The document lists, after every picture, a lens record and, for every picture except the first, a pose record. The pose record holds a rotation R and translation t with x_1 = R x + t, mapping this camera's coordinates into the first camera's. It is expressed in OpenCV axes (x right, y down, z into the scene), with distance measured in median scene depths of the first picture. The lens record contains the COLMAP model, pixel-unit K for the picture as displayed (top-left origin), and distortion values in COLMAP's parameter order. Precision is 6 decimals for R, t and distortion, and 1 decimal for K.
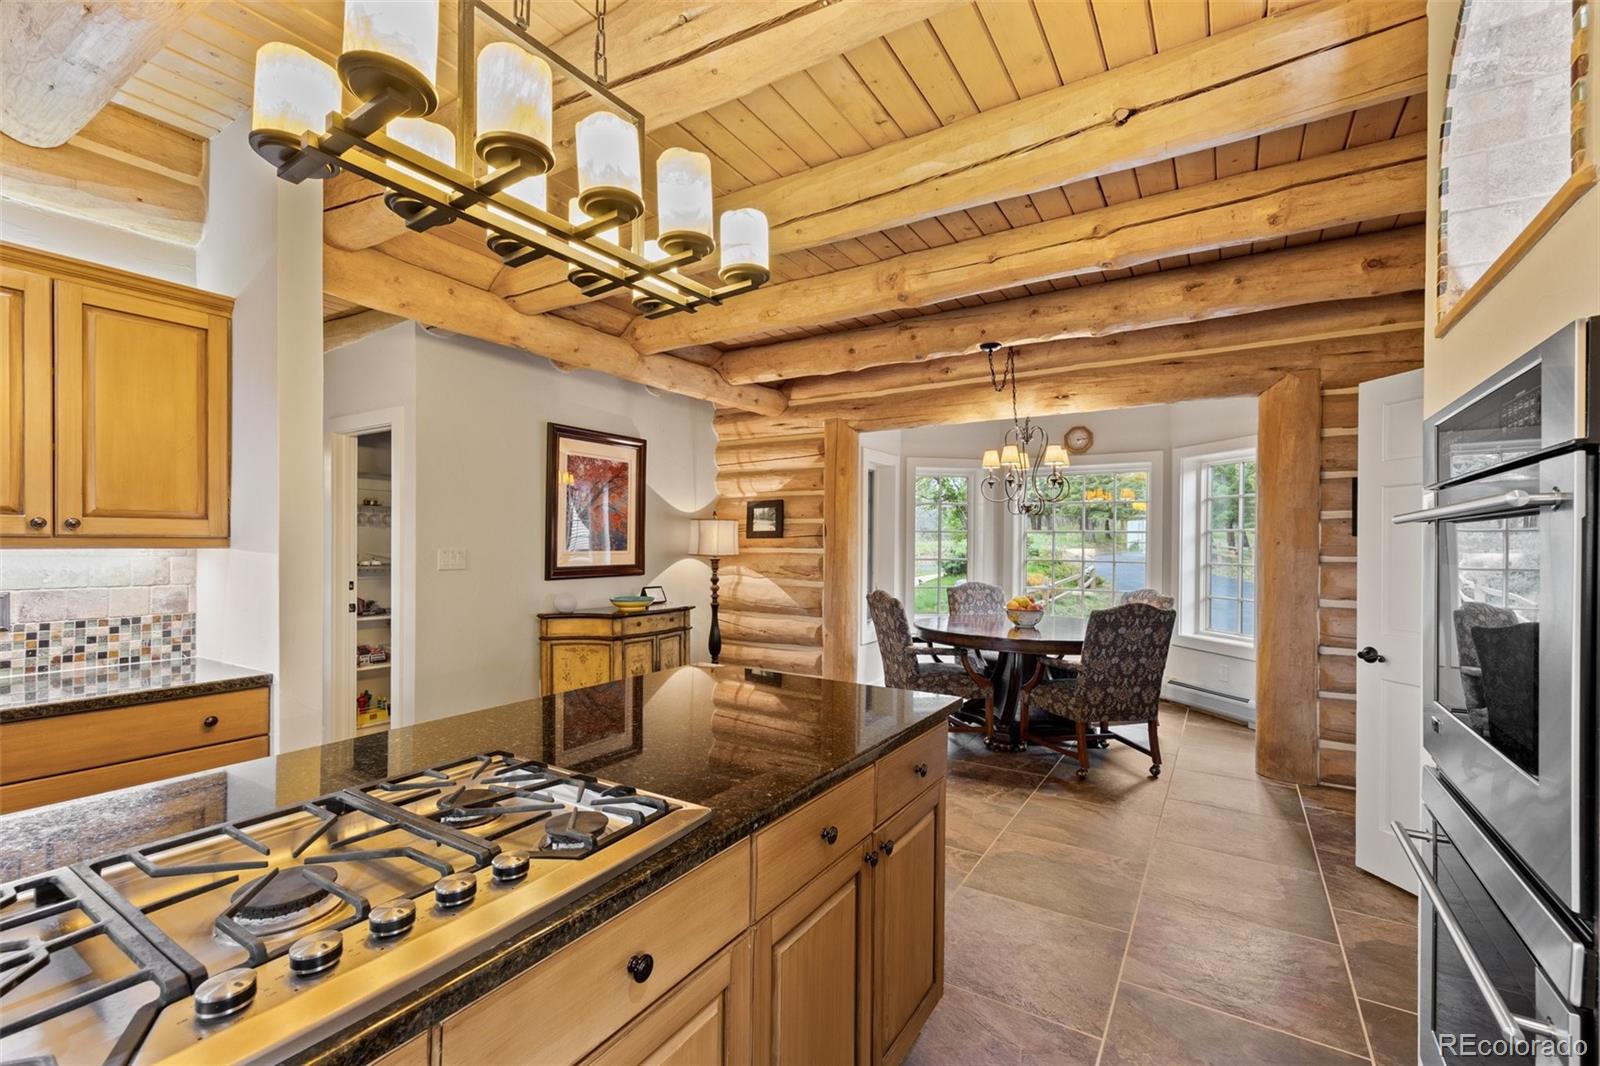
lens RADIAL K [[670.3, 0, 804.2], [0, 670.3, 542.4], [0, 0, 1]] dist [0.003934, 0.000191]
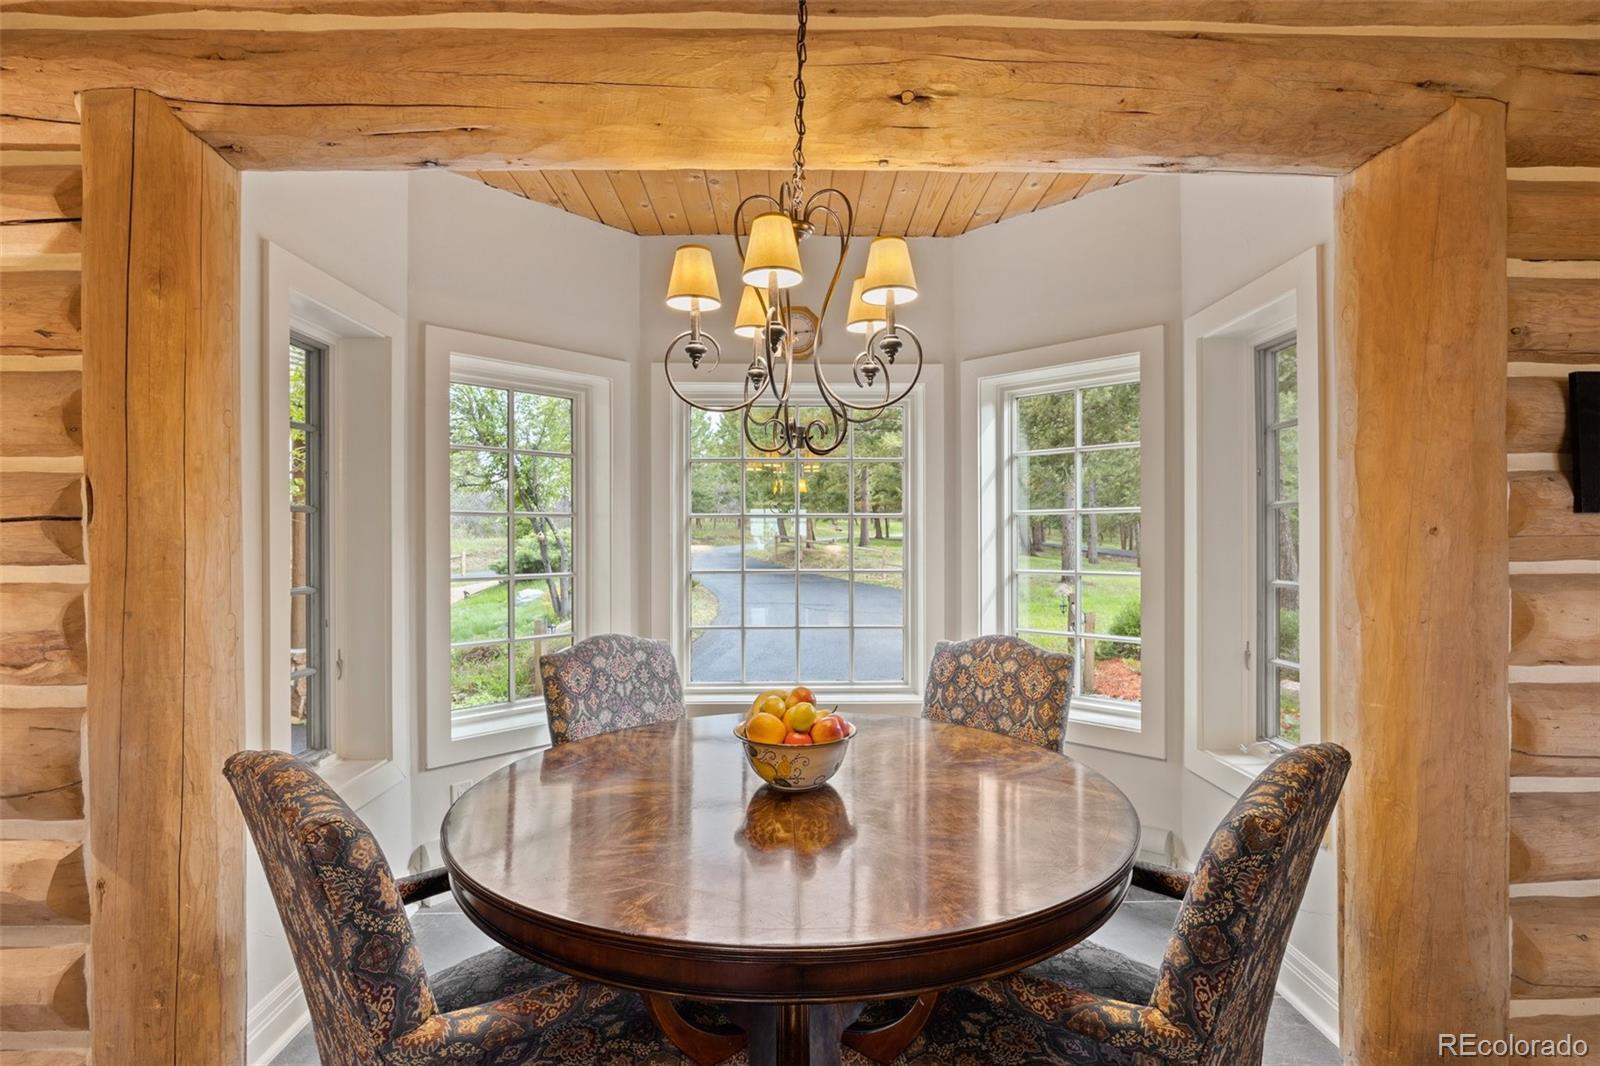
lens RADIAL K [[765.9, 0, 793.0], [0, 765.9, 542.2], [0, 0, 1]] dist [-0.018310, 0.000554]
pose [[0.838228, -0.013417, 0.545155, 0.128561], [0.010557, 0.999909, 0.008377, 0.000240], [-0.545218, -0.001267, 0.838294, 0.731991]]
